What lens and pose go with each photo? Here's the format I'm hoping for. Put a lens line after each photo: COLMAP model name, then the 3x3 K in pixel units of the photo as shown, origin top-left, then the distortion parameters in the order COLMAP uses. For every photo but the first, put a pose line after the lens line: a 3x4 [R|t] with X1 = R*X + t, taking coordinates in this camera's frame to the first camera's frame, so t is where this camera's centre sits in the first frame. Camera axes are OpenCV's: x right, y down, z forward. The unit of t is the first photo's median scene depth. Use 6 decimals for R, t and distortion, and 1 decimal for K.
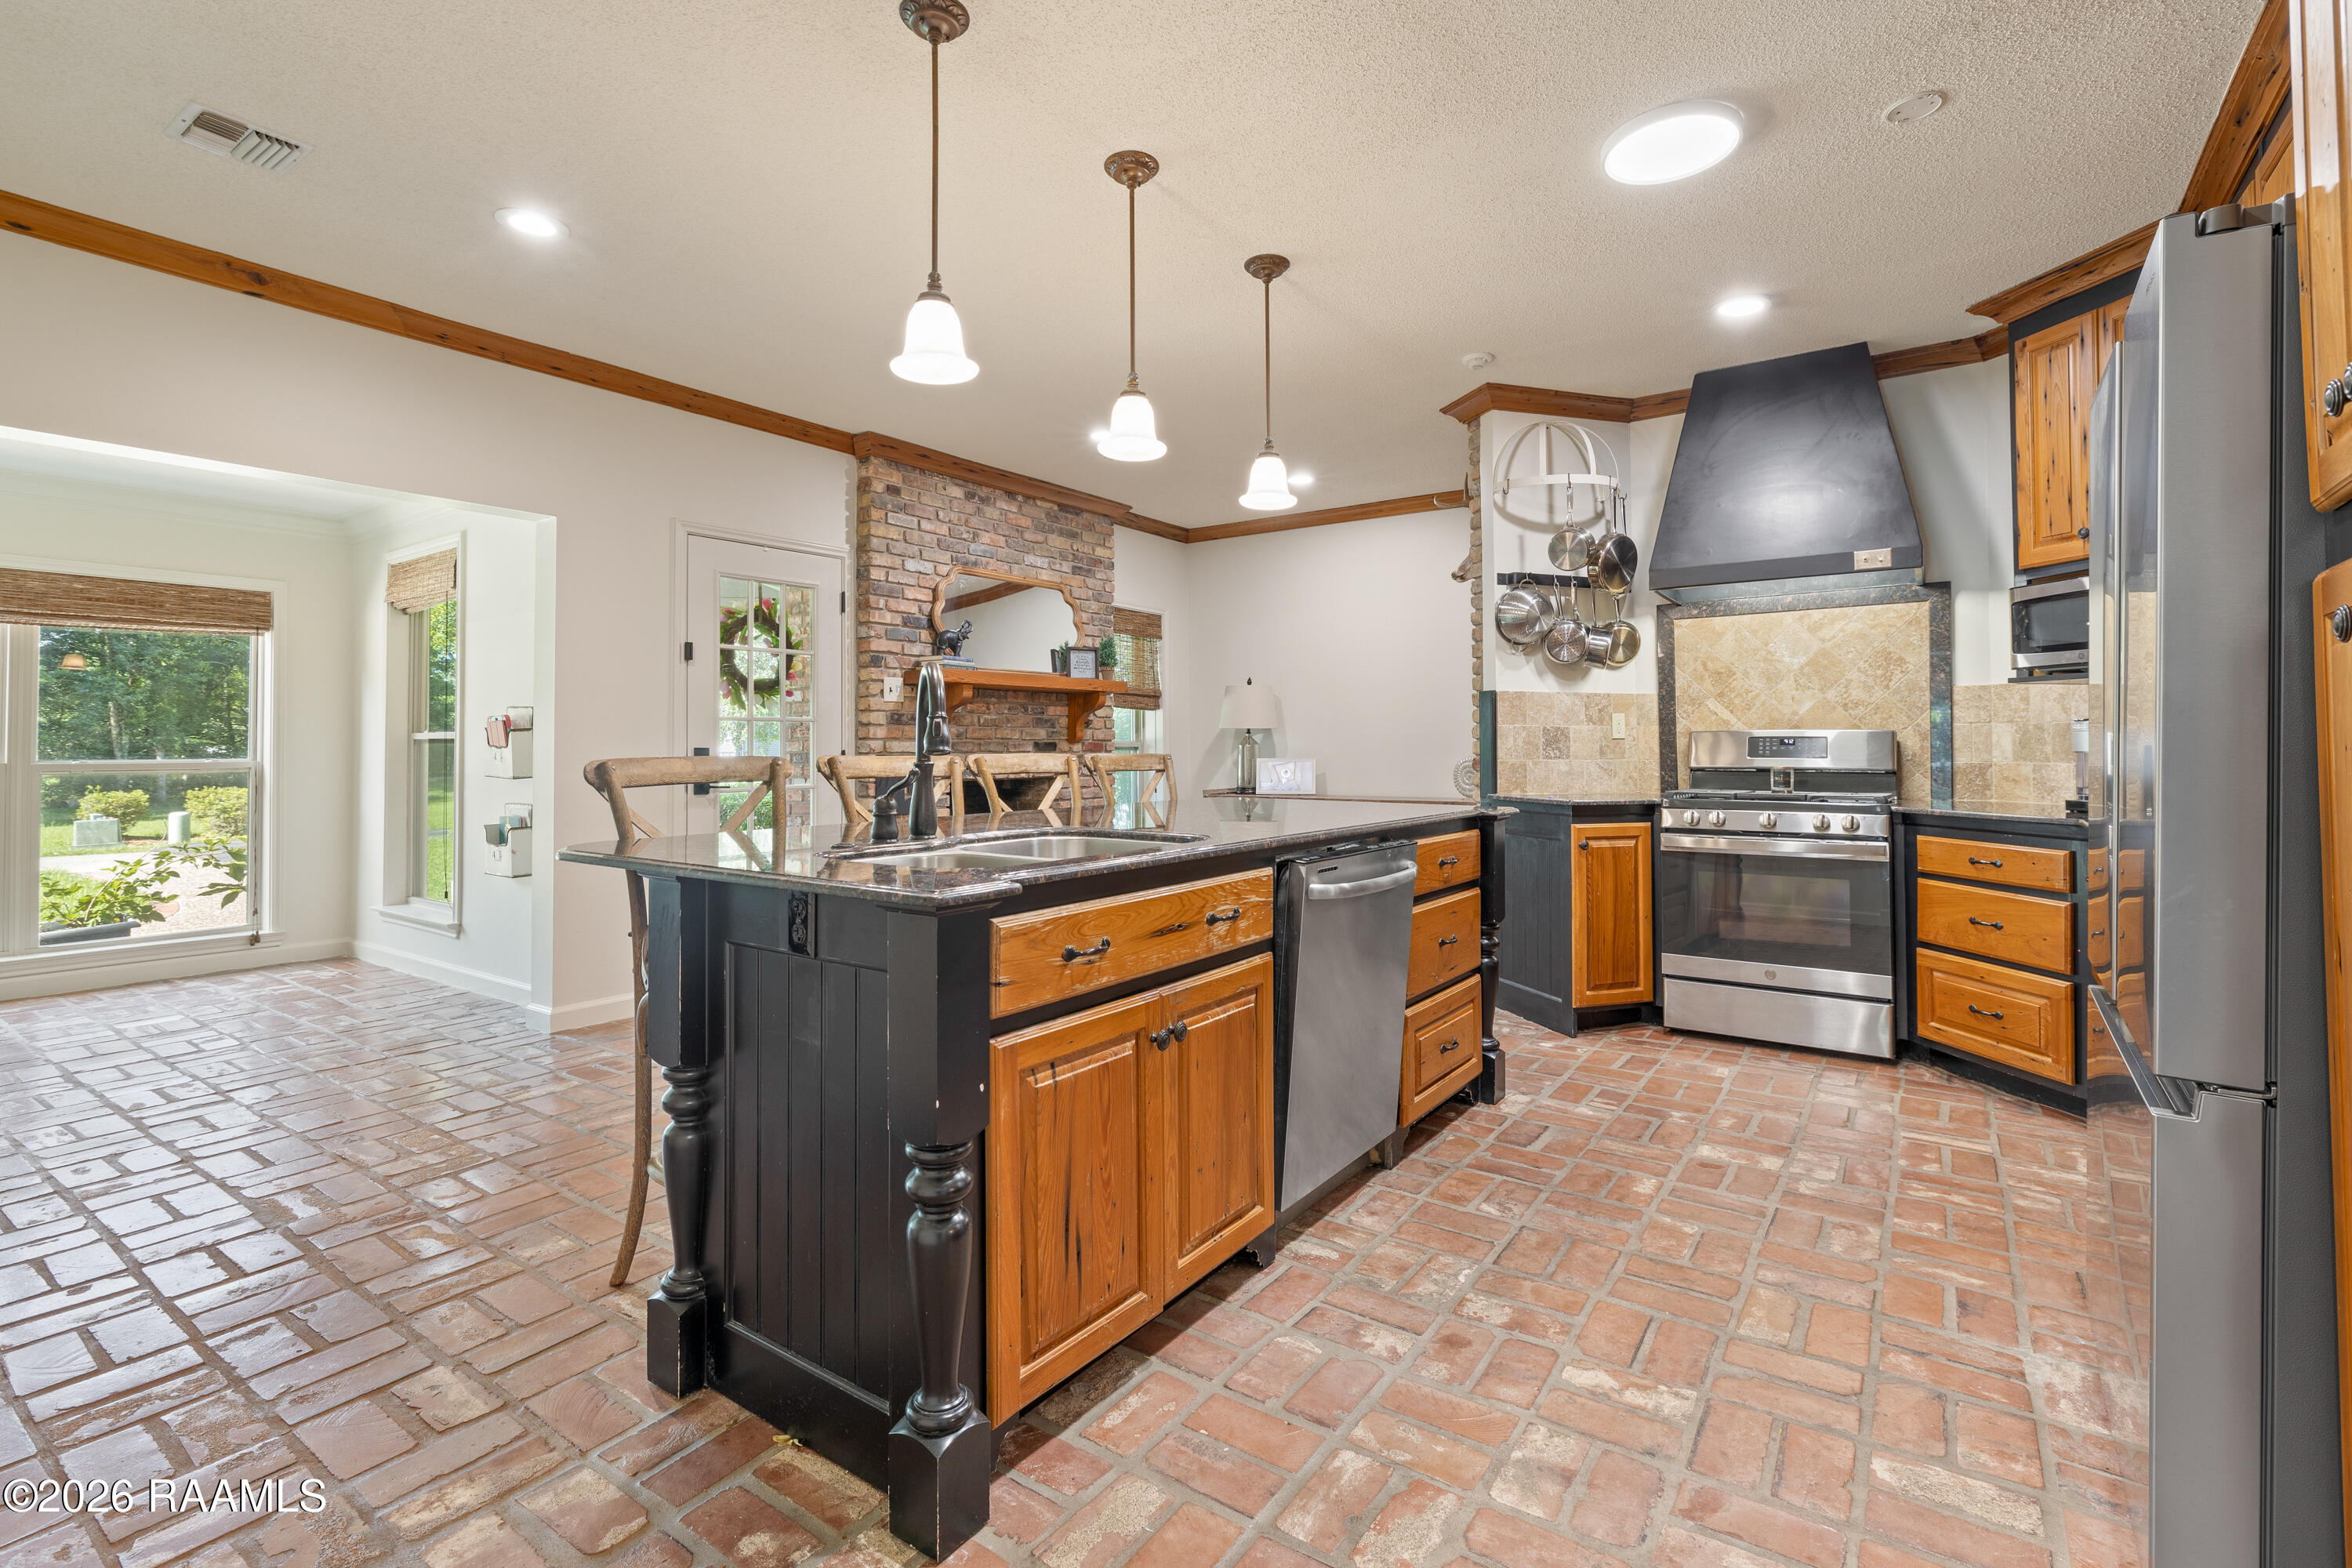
lens RADIAL K [[1083.0, 0, 1170.4], [0, 1083.0, 720.9], [0, 0, 1]] dist [-0.009356, 0.000425]
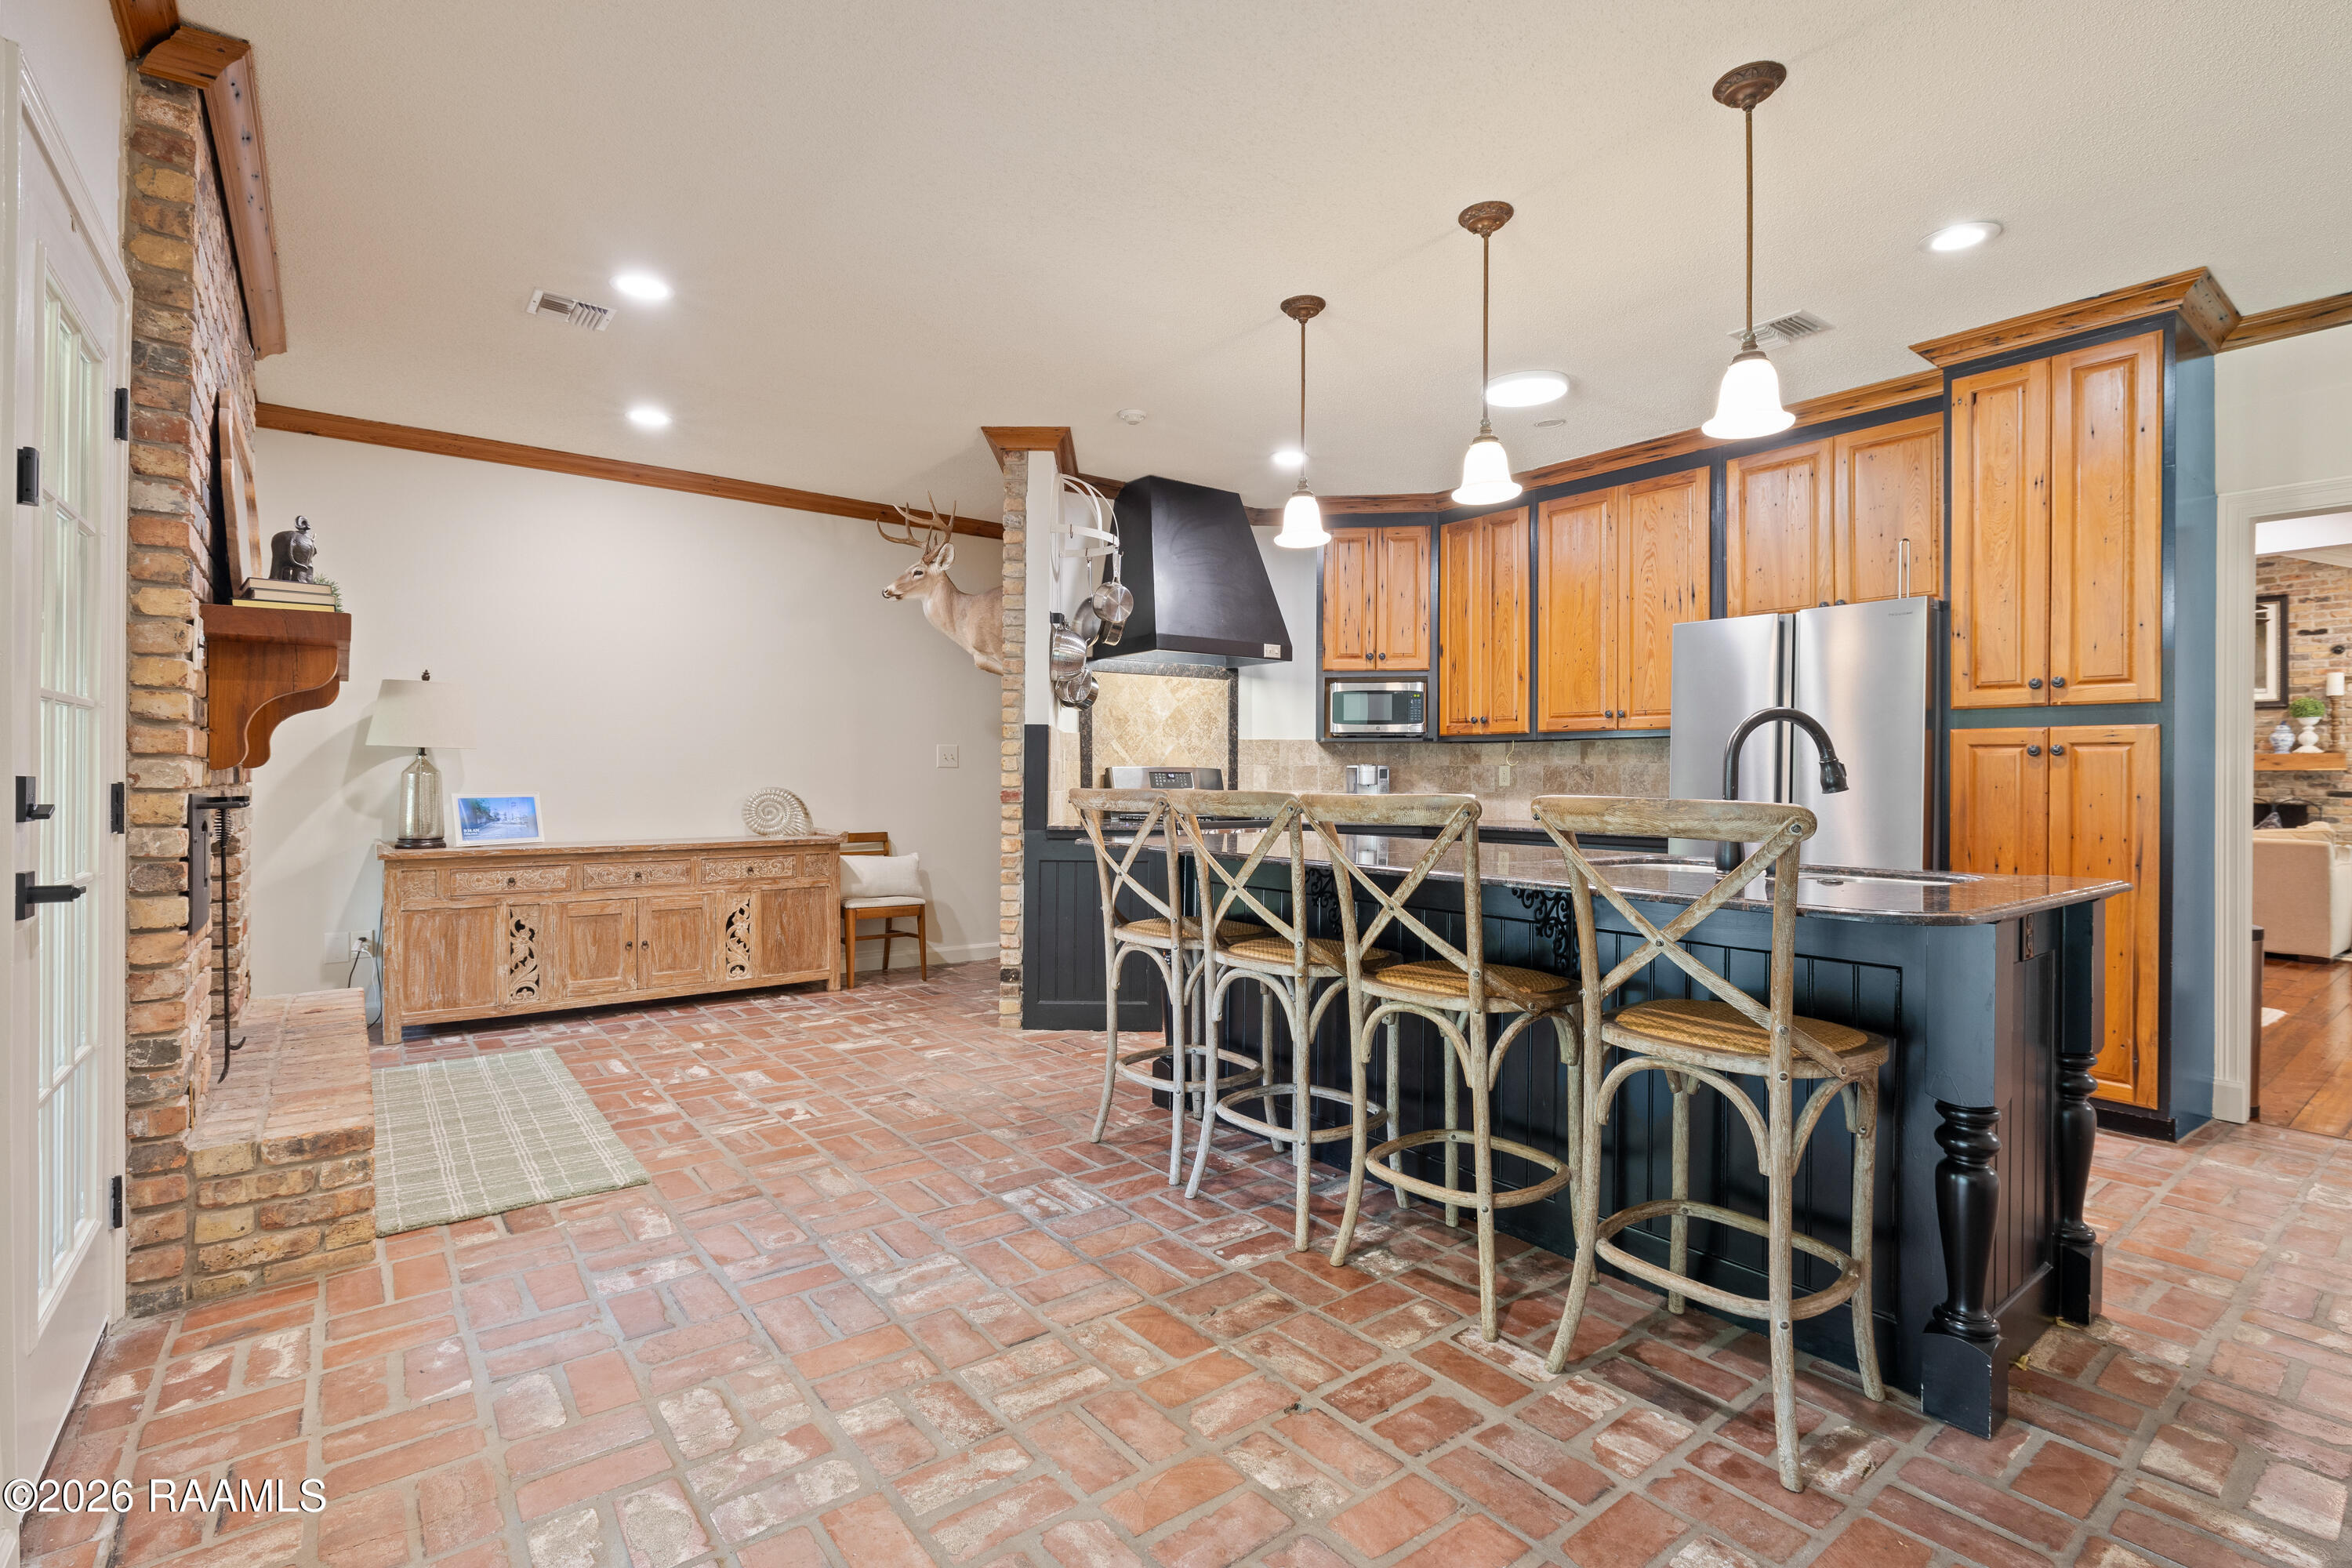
lens RADIAL K [[1097.3, 0, 1187.3], [0, 1097.3, 771.3], [0, 0, 1]] dist [0.000418, 0.000143]
pose [[0.278269, 0.008306, 0.960467, -0.699065], [-0.028444, 0.999595, -0.000403, 0.013500], [-0.960082, -0.027207, 0.278392, 0.611250]]
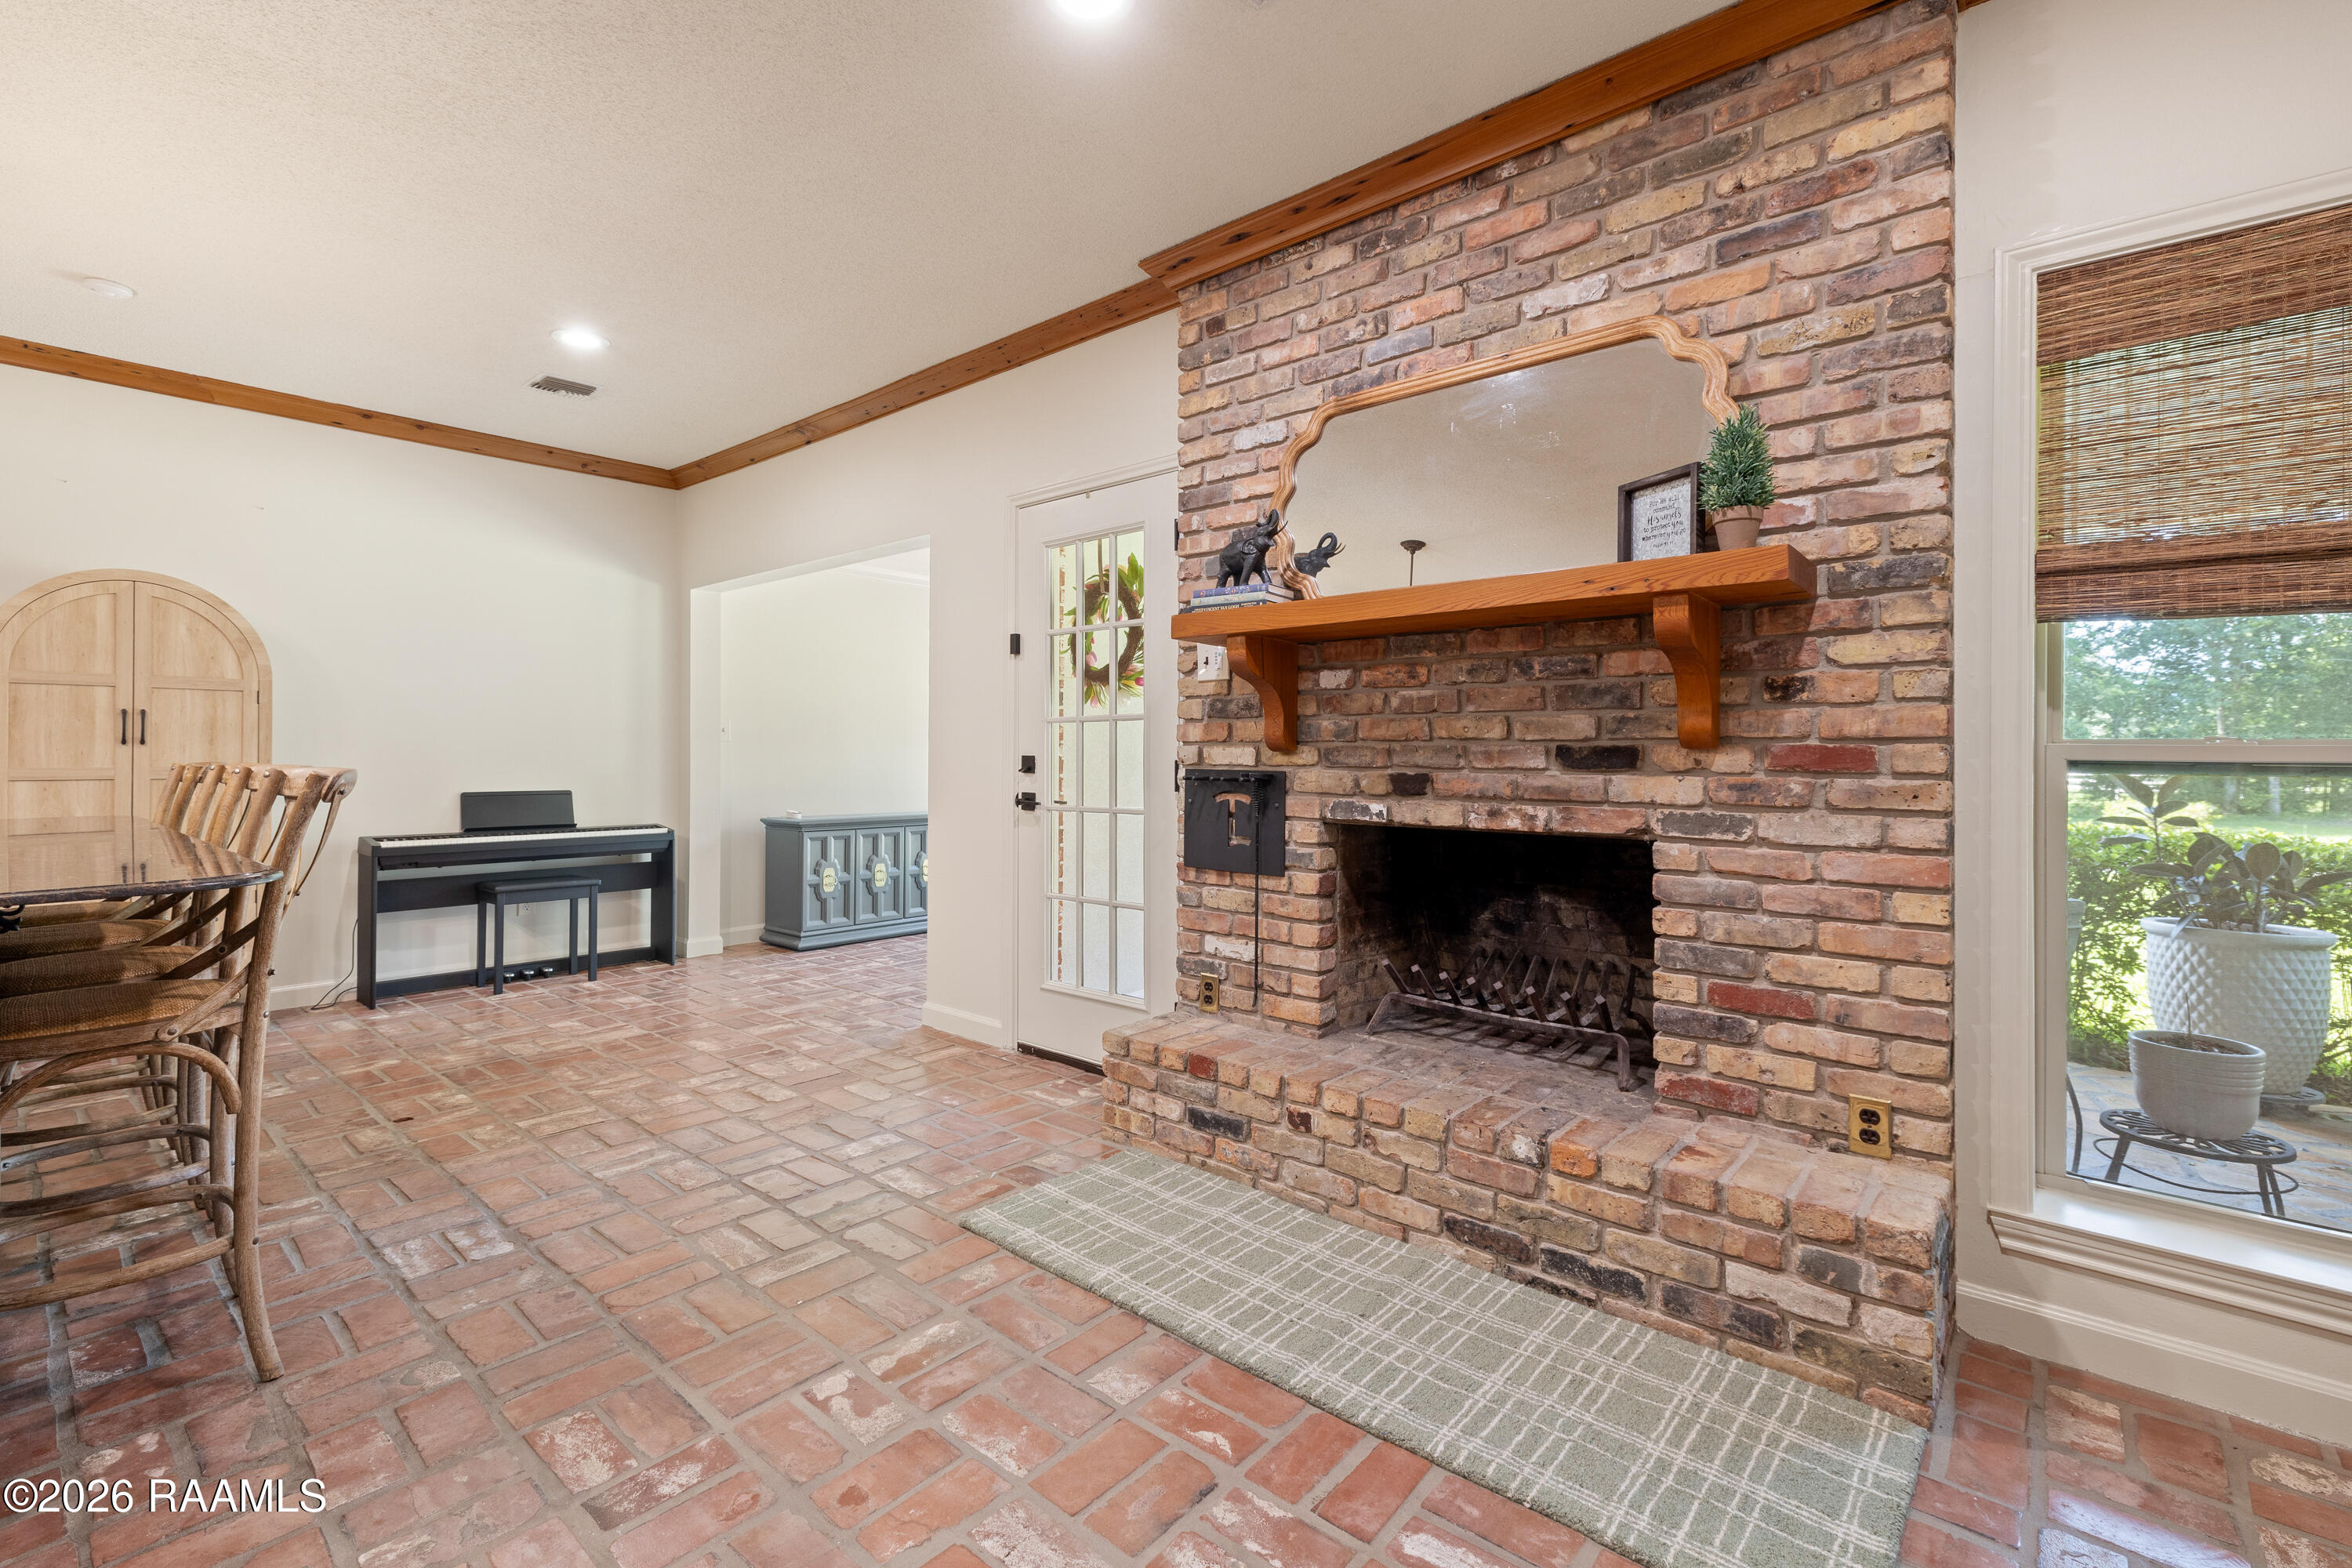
lens RADIAL K [[999.8, 0, 1175.6], [0, 999.8, 764.0], [0, 0, 1]] dist [0.003260, -0.000043]
pose [[-0.078432, 0.013335, -0.996830, 0.375847], [0.021534, 0.999700, 0.011679, 0.027461], [0.996687, -0.020550, -0.078696, 1.271109]]
